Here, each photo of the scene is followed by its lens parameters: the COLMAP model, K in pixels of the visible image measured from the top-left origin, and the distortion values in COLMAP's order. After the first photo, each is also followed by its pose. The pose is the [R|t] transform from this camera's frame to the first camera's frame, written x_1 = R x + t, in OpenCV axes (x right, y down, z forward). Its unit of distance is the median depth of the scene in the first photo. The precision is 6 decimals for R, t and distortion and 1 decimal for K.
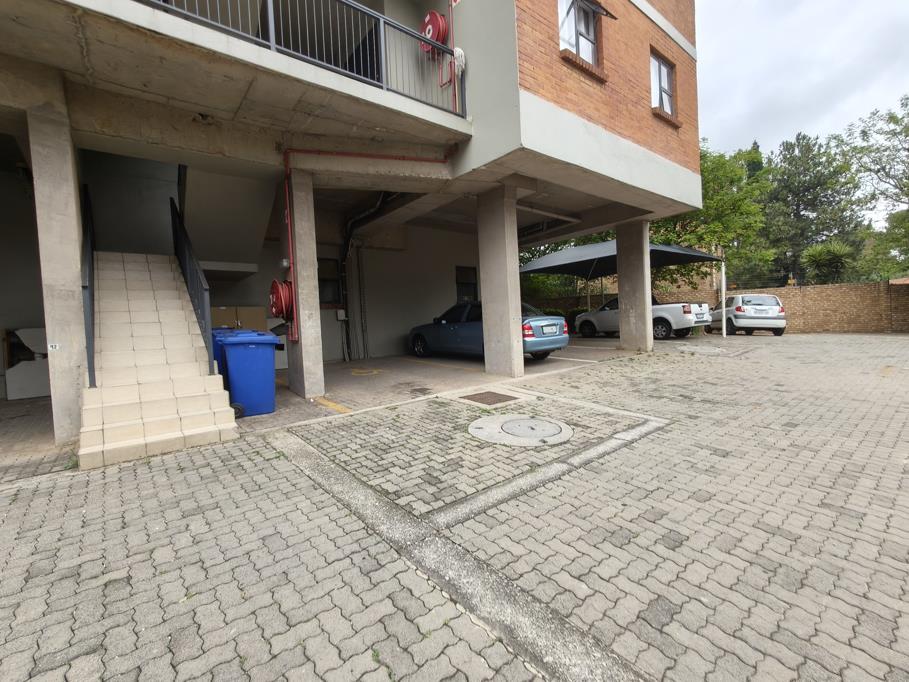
lens RADIAL K [[412.6, 0, 451.4], [0, 412.6, 339.2], [0, 0, 1]] dist [0.010188, 0.000085]
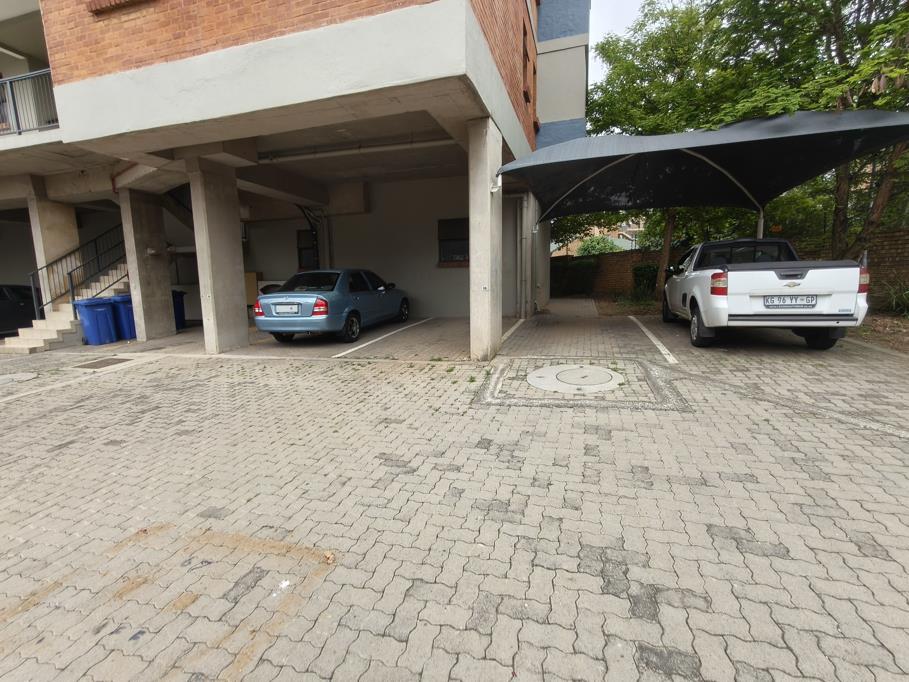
lens RADIAL K [[412.6, 0, 451.4], [0, 412.6, 339.2], [0, 0, 1]] dist [0.010188, 0.000085]
pose [[0.560689, 0.152678, -0.813829, 0.887641], [-0.034038, 0.986273, 0.161579, -0.087158], [0.827327, -0.062894, 0.558189, 0.625652]]
